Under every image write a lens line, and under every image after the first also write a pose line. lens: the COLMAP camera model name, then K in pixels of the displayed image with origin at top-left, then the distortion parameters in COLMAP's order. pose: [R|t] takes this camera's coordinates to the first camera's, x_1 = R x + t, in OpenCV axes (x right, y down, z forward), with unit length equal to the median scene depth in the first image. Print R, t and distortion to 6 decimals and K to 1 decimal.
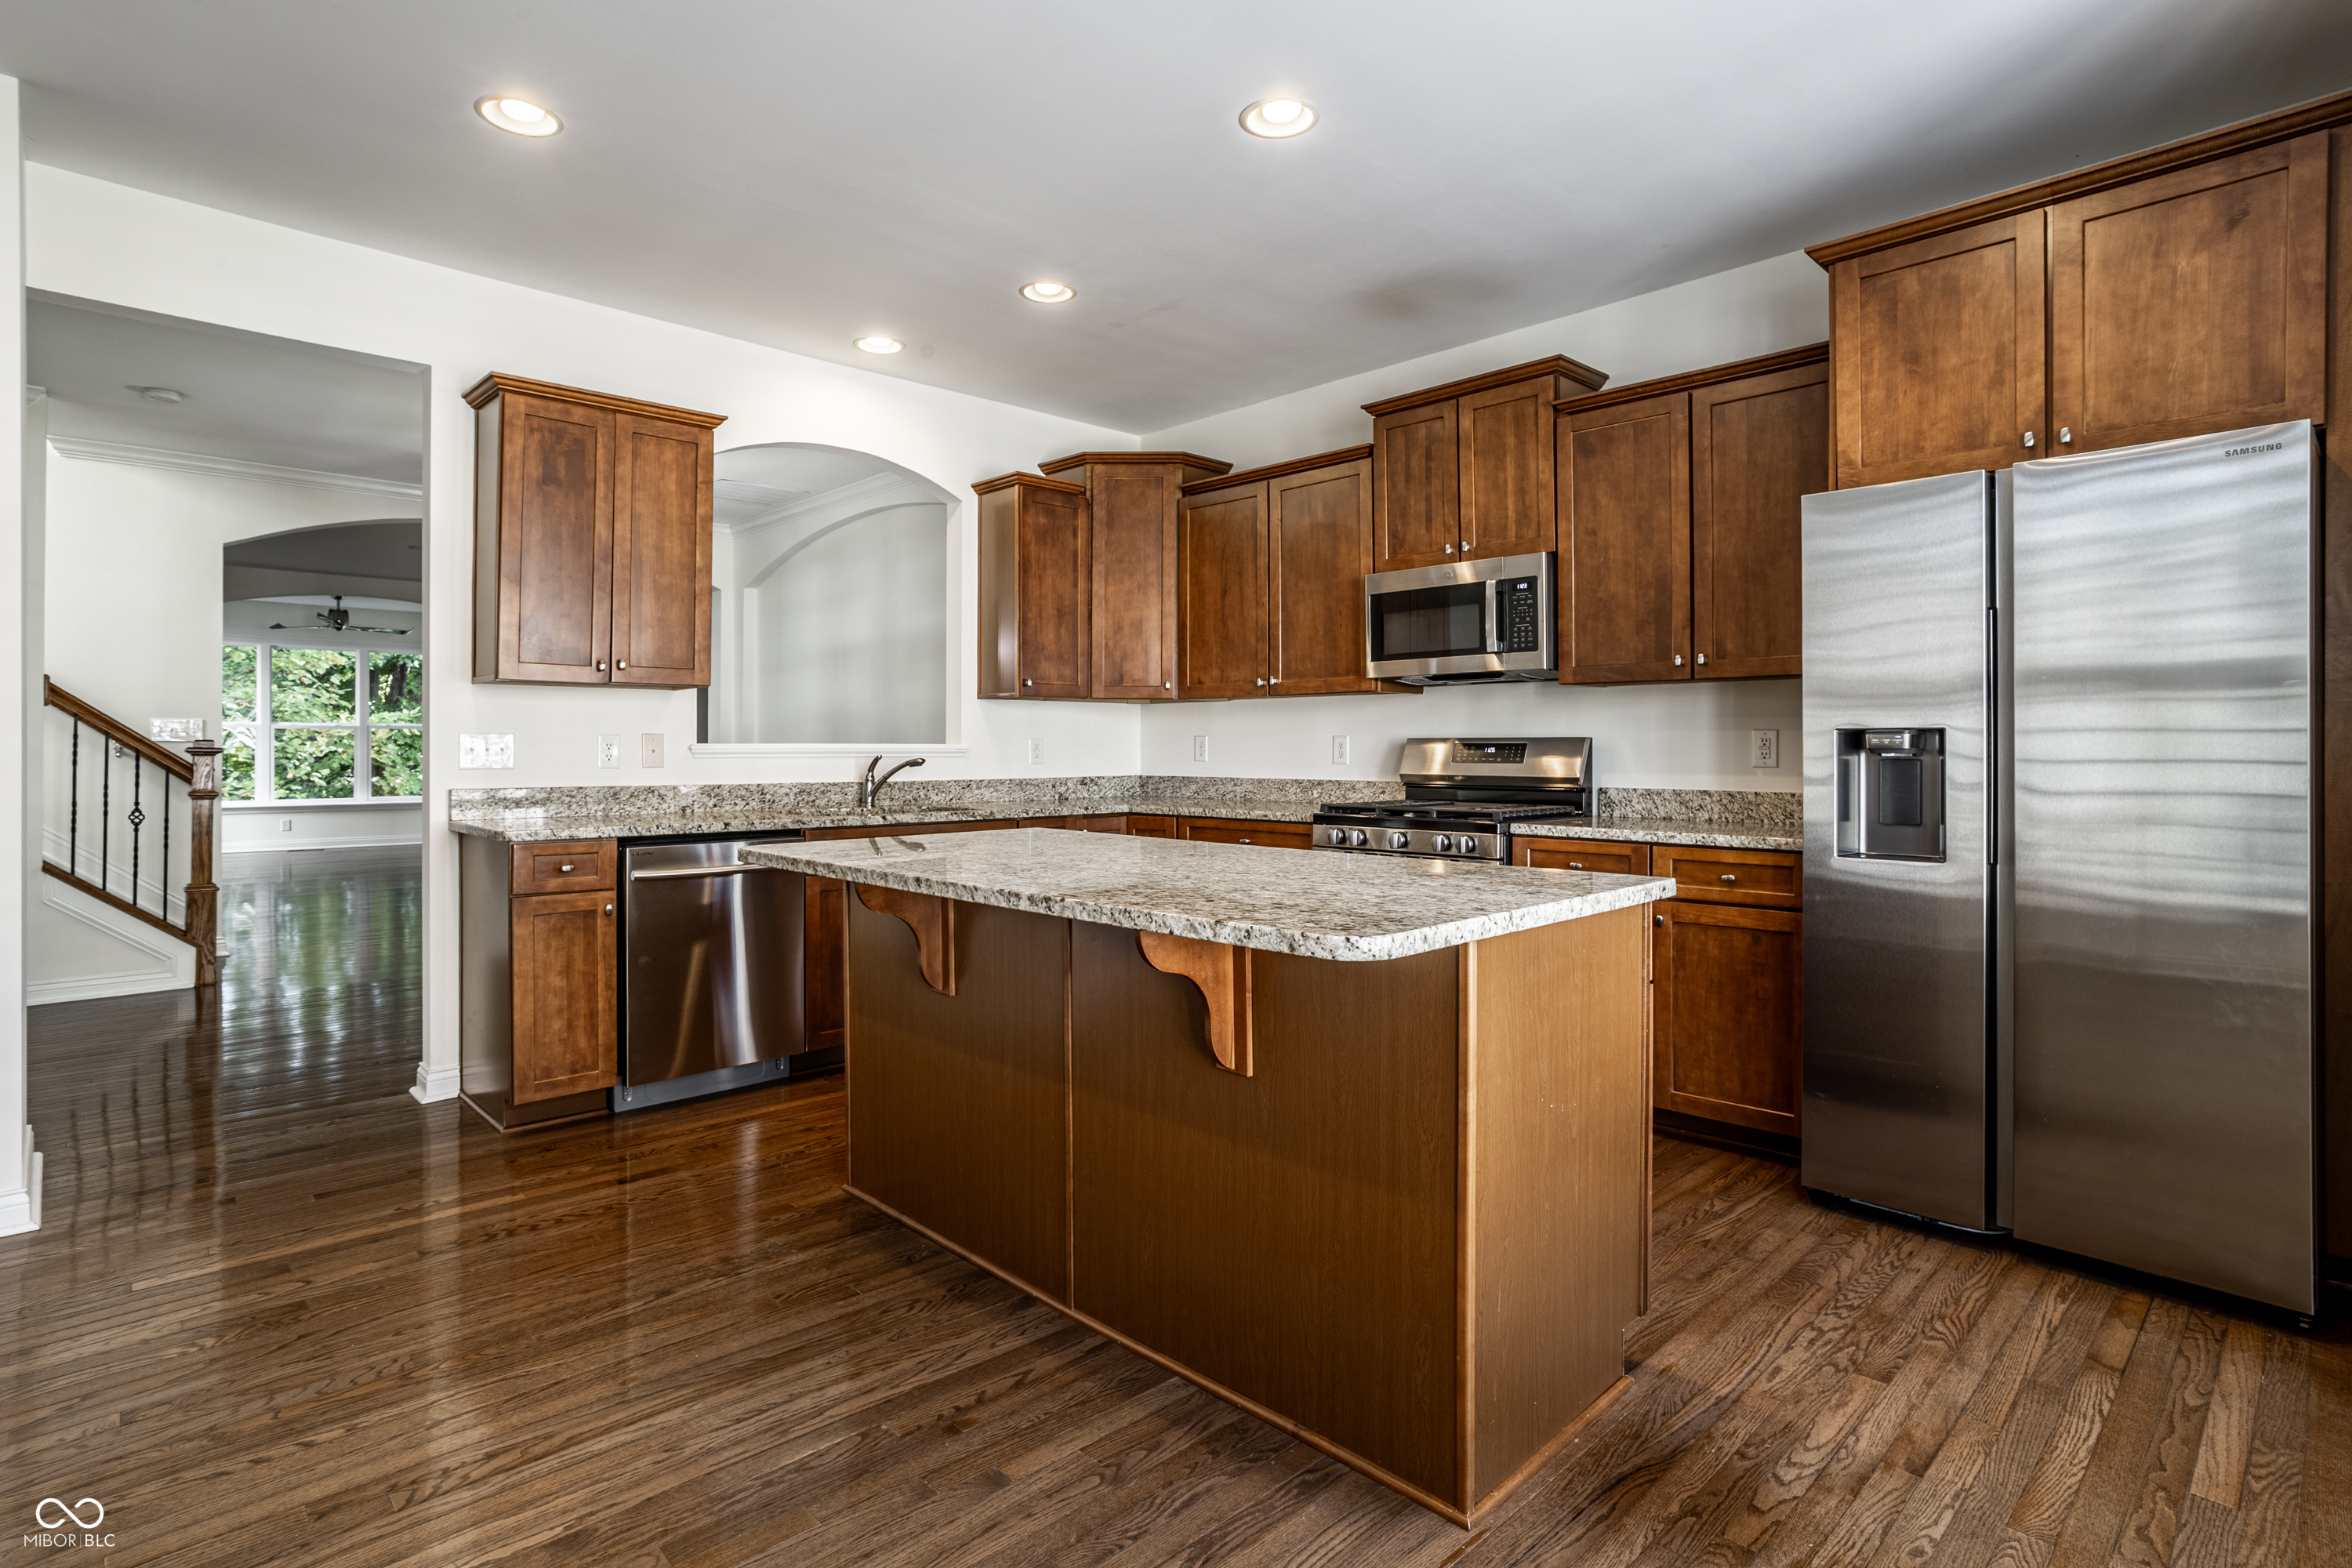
lens RADIAL K [[1196.2, 0, 1174.2], [0, 1196.2, 755.5], [0, 0, 1]] dist [-0.066700, 0.048372]
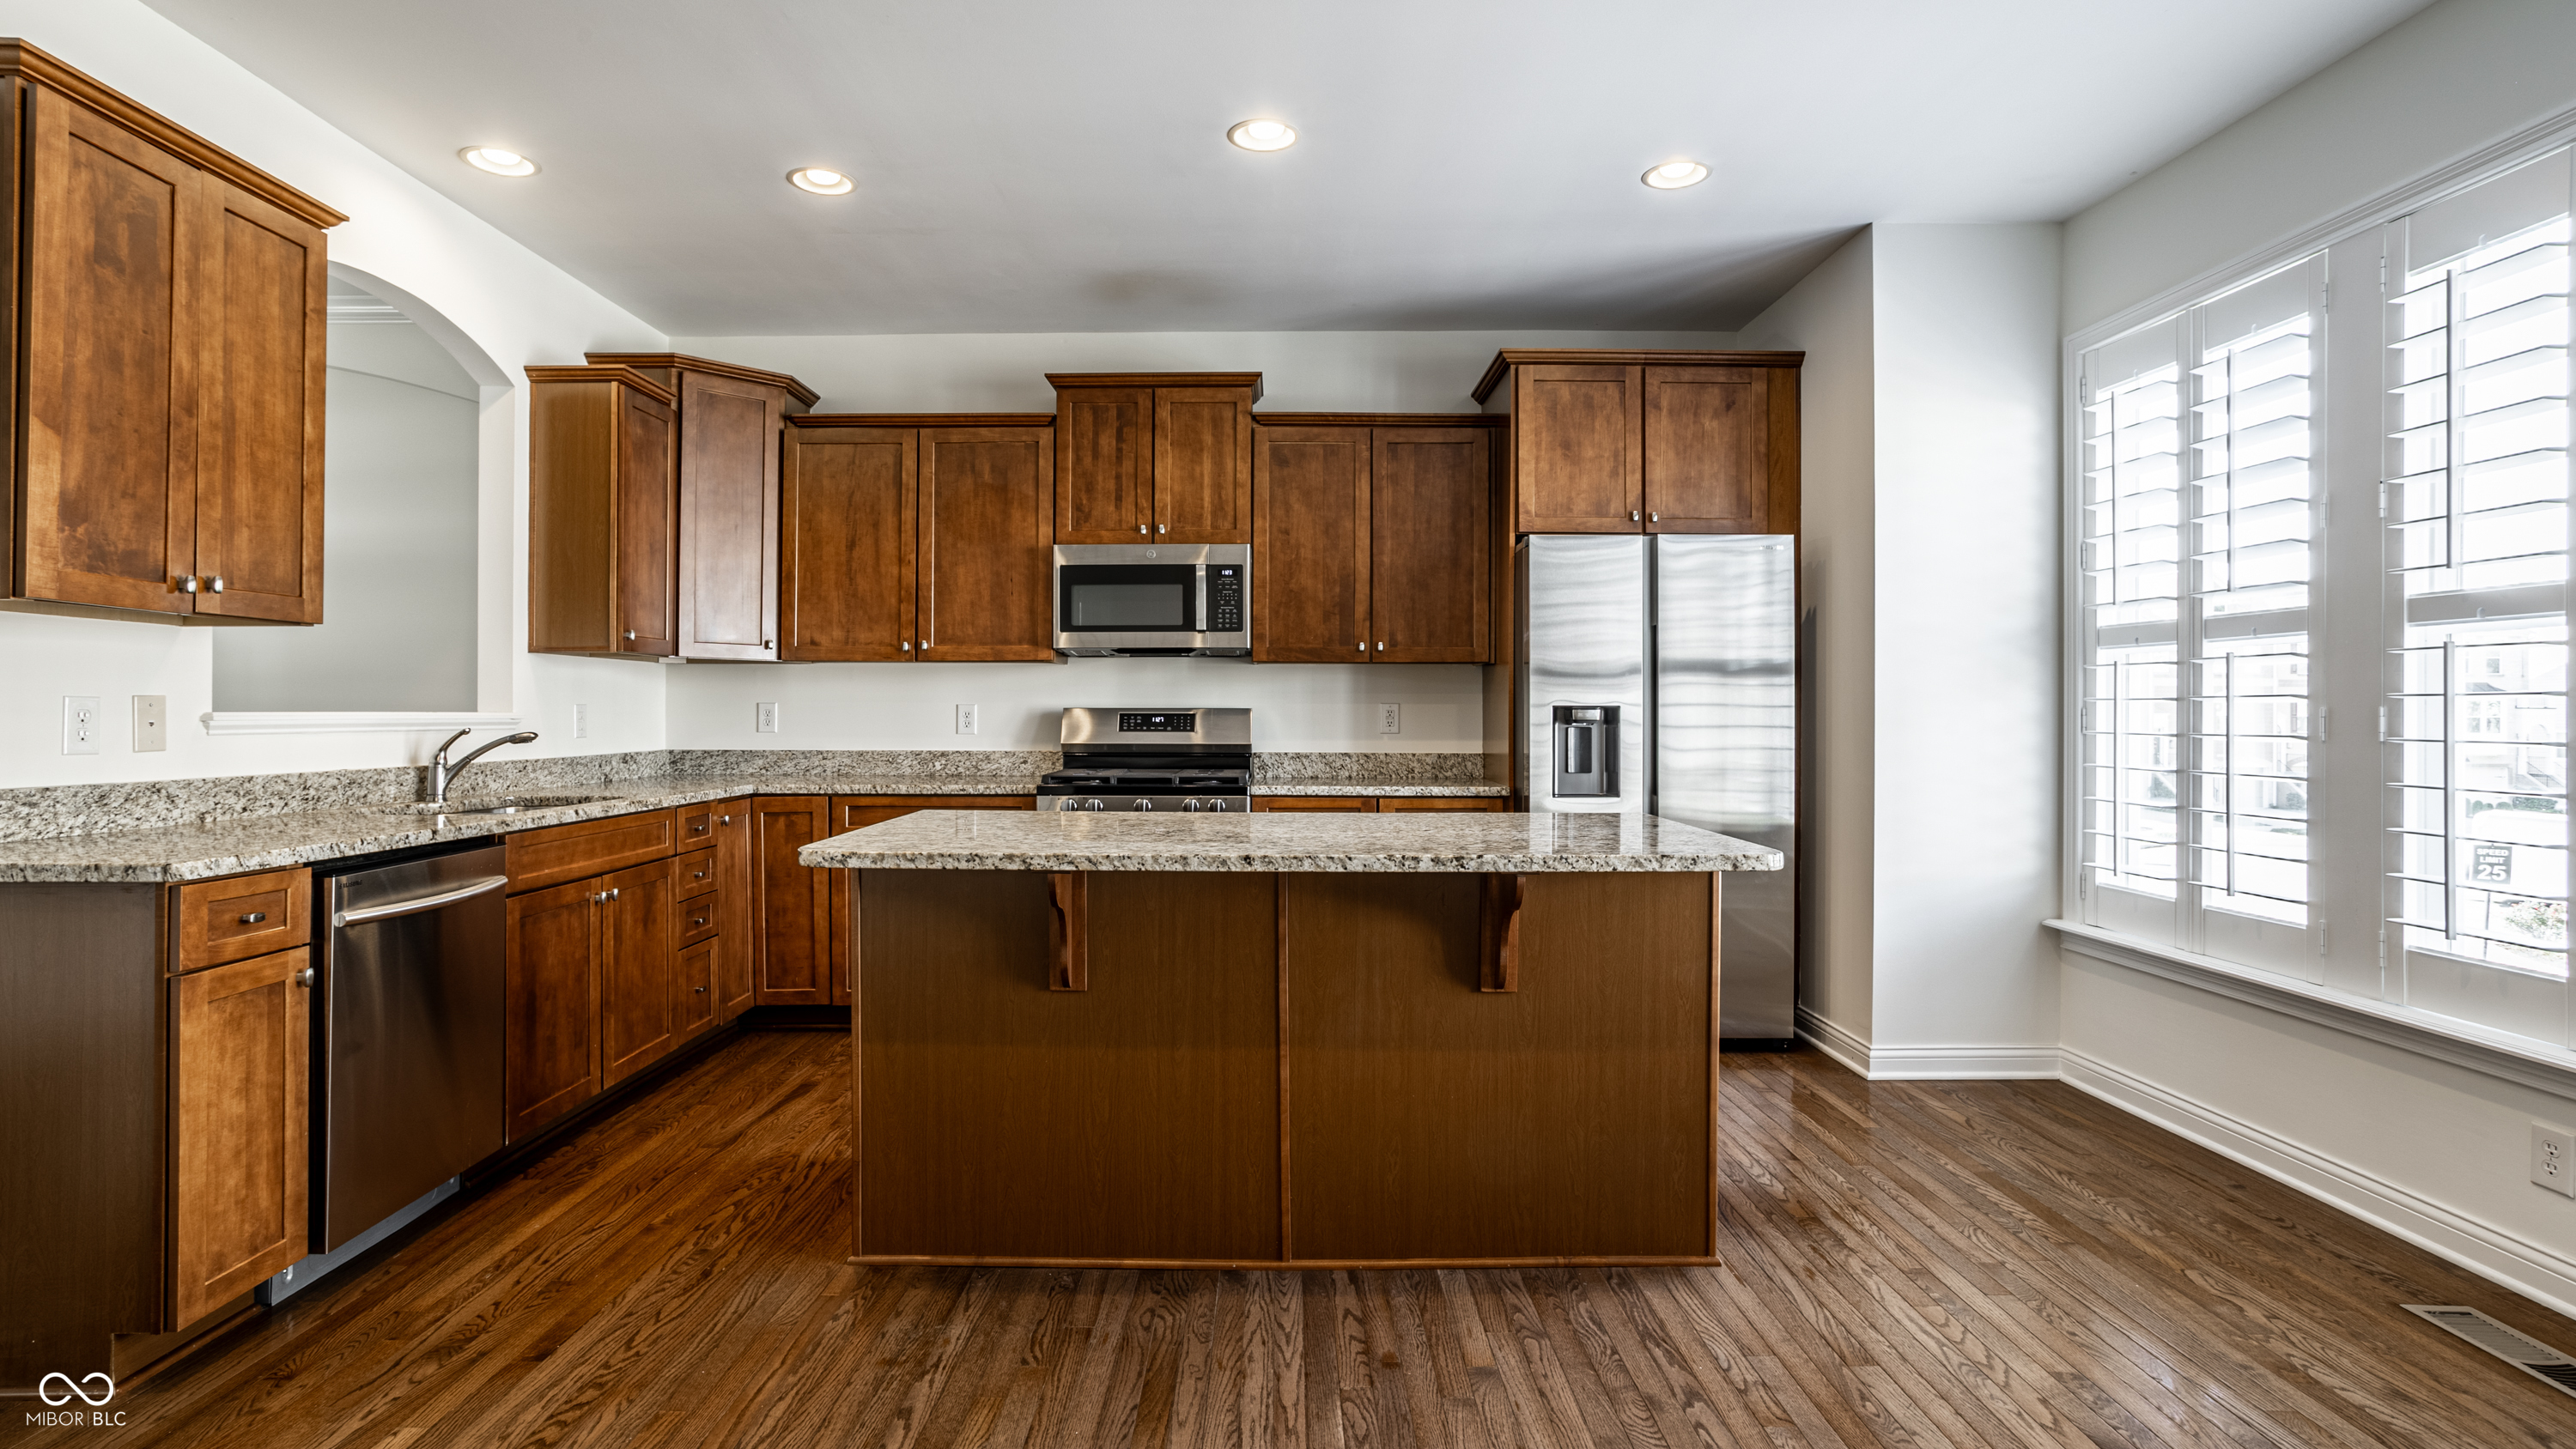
lens RADIAL K [[1271.2, 0, 1288.0], [0, 1271.2, 724.5], [0, 0, 1]] dist [-0.058361, 0.035511]
pose [[0.683565, -0.005030, 0.729873, -0.543614], [0.002073, 0.999986, 0.004950, -0.006173], [-0.729887, -0.001870, 0.683565, 0.147042]]
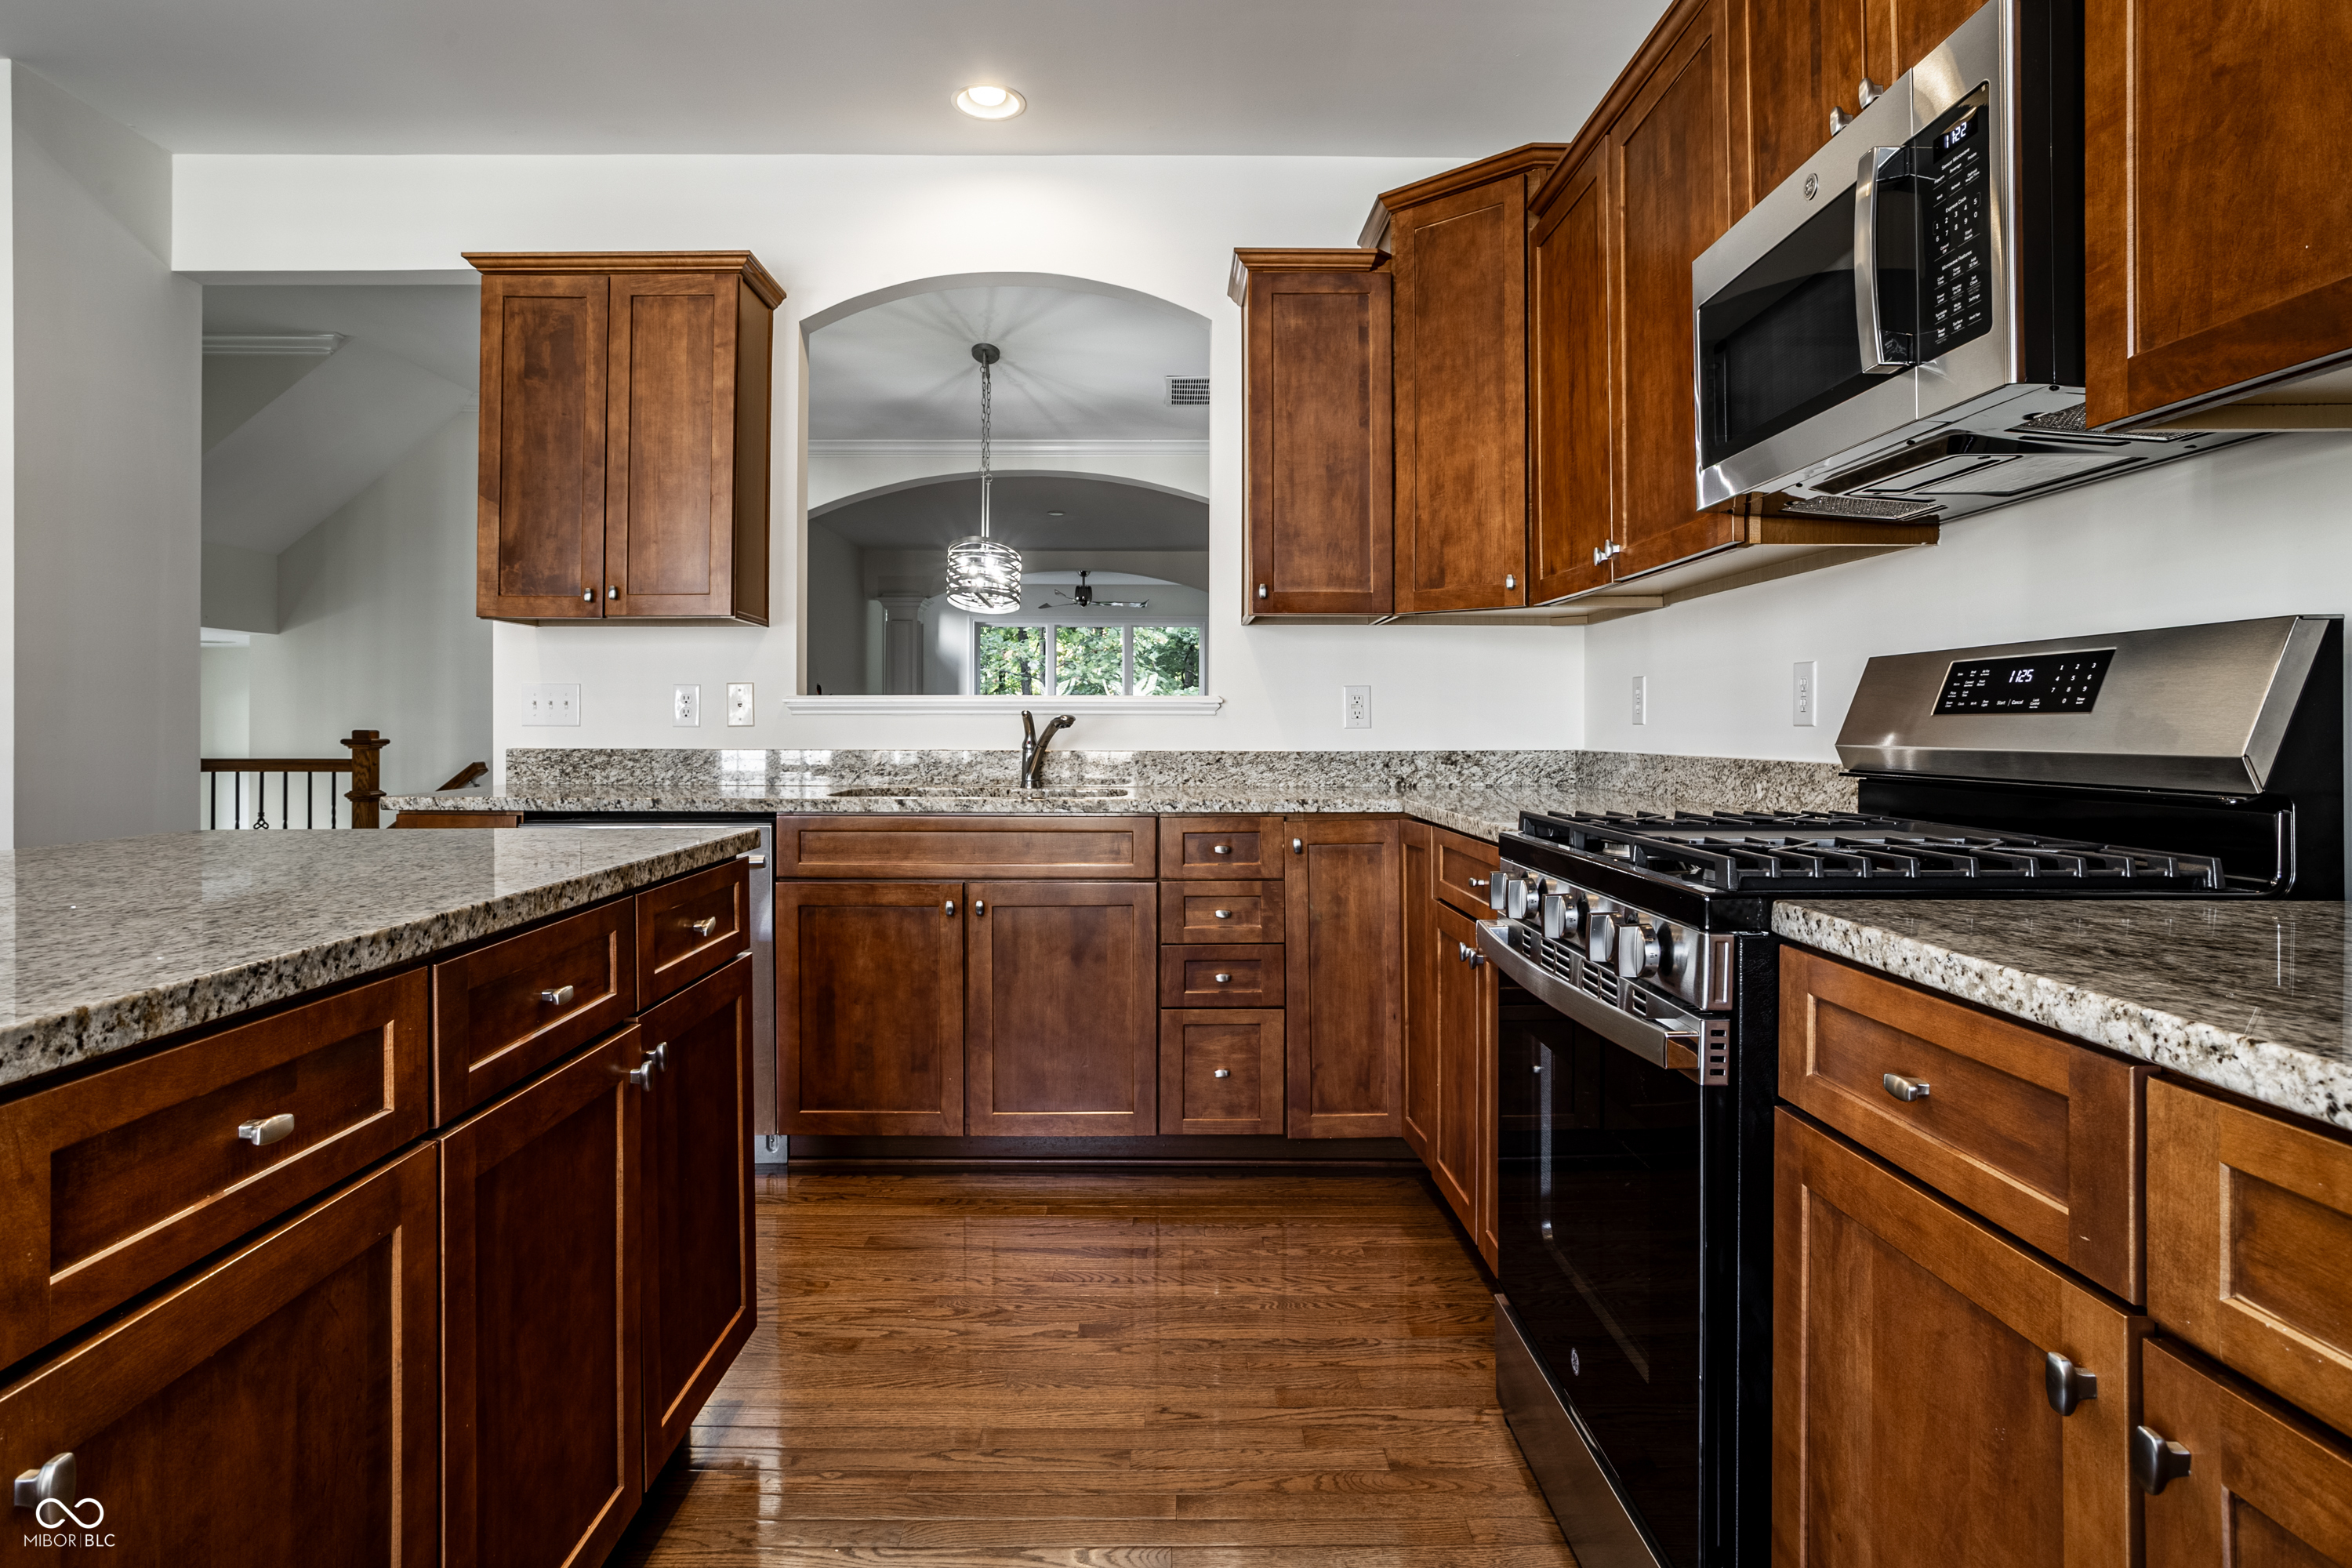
lens RADIAL K [[1292.6, 0, 1175.7], [0, 1292.6, 725.6], [0, 0, 1]] dist [-0.057551, 0.041992]
pose [[0.721343, -0.001196, -0.692577, 0.379758], [-0.005096, 0.999962, -0.007035, 0.014980], [0.692560, 0.008604, 0.721309, 0.629091]]
